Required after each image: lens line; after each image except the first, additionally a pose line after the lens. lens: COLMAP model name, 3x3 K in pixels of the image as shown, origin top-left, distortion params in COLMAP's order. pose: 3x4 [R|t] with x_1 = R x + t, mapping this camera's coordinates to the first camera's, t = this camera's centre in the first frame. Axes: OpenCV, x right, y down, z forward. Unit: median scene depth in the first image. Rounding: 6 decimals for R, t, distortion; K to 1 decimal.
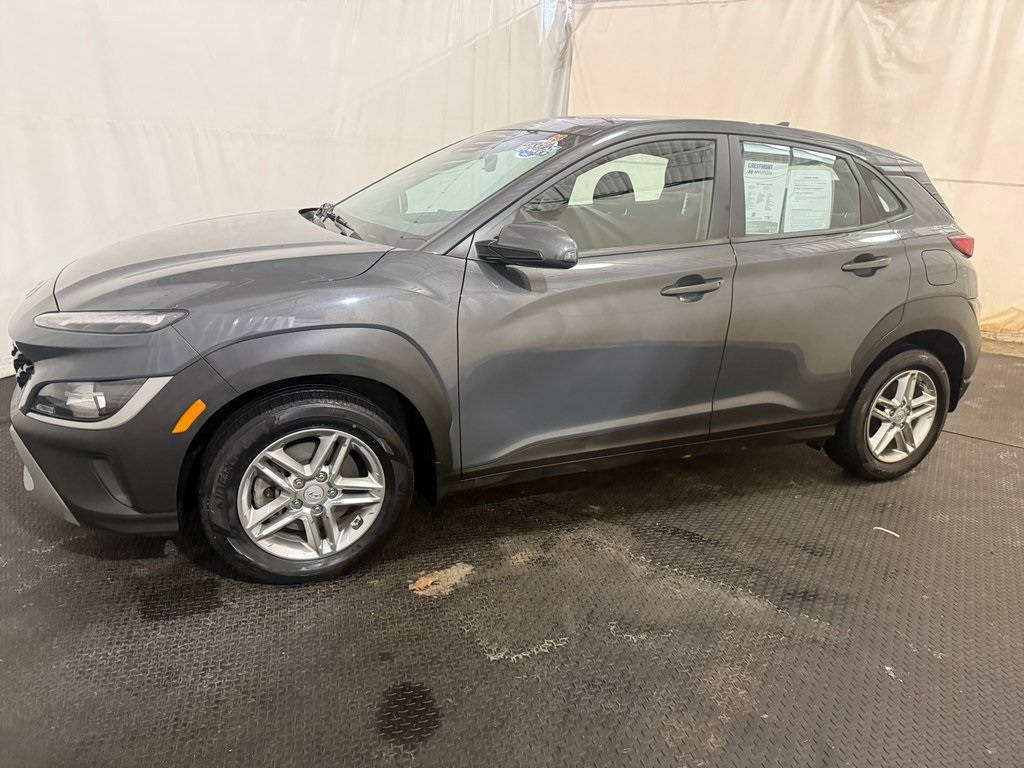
lens RADIAL K [[723.4, 0, 512.0], [0, 723.4, 384.0], [0, 0, 1]] dist [0.004210, -0.001193]
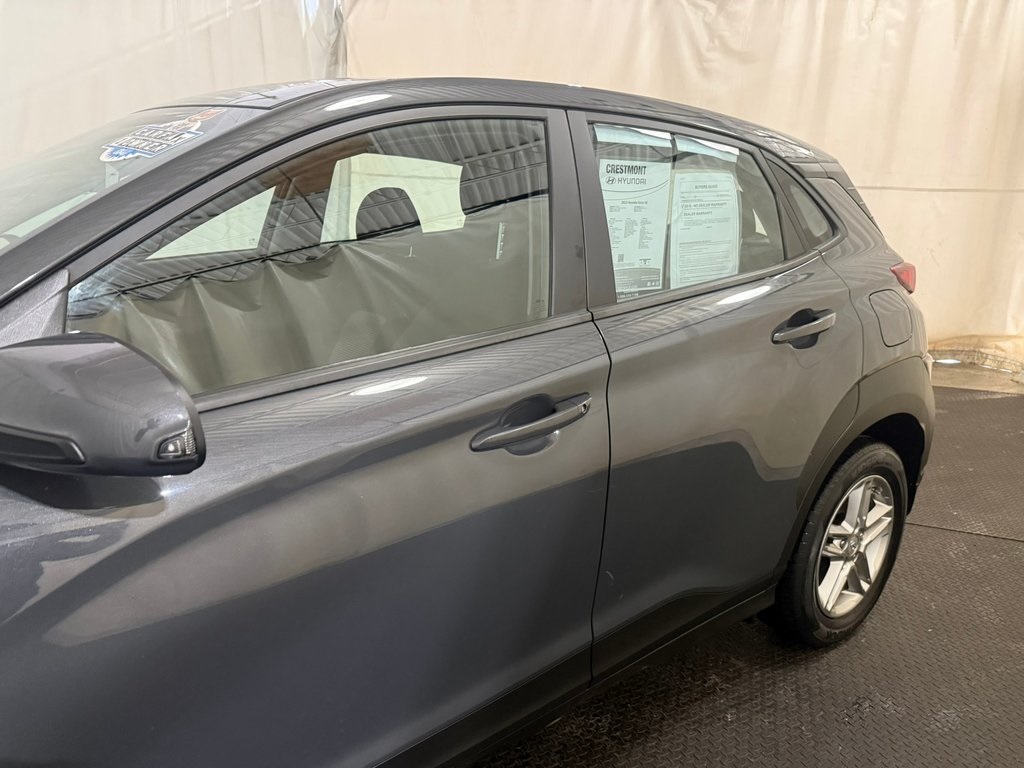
lens RADIAL K [[696.6, 0, 506.7], [0, 696.6, 397.6], [0, 0, 1]] dist [0.071656, -0.069653]
pose [[0.971149, -0.101481, 0.215803, 0.111967], [0.101682, 0.994765, 0.010202, -0.130830], [-0.215709, 0.012035, 0.976384, 0.457854]]
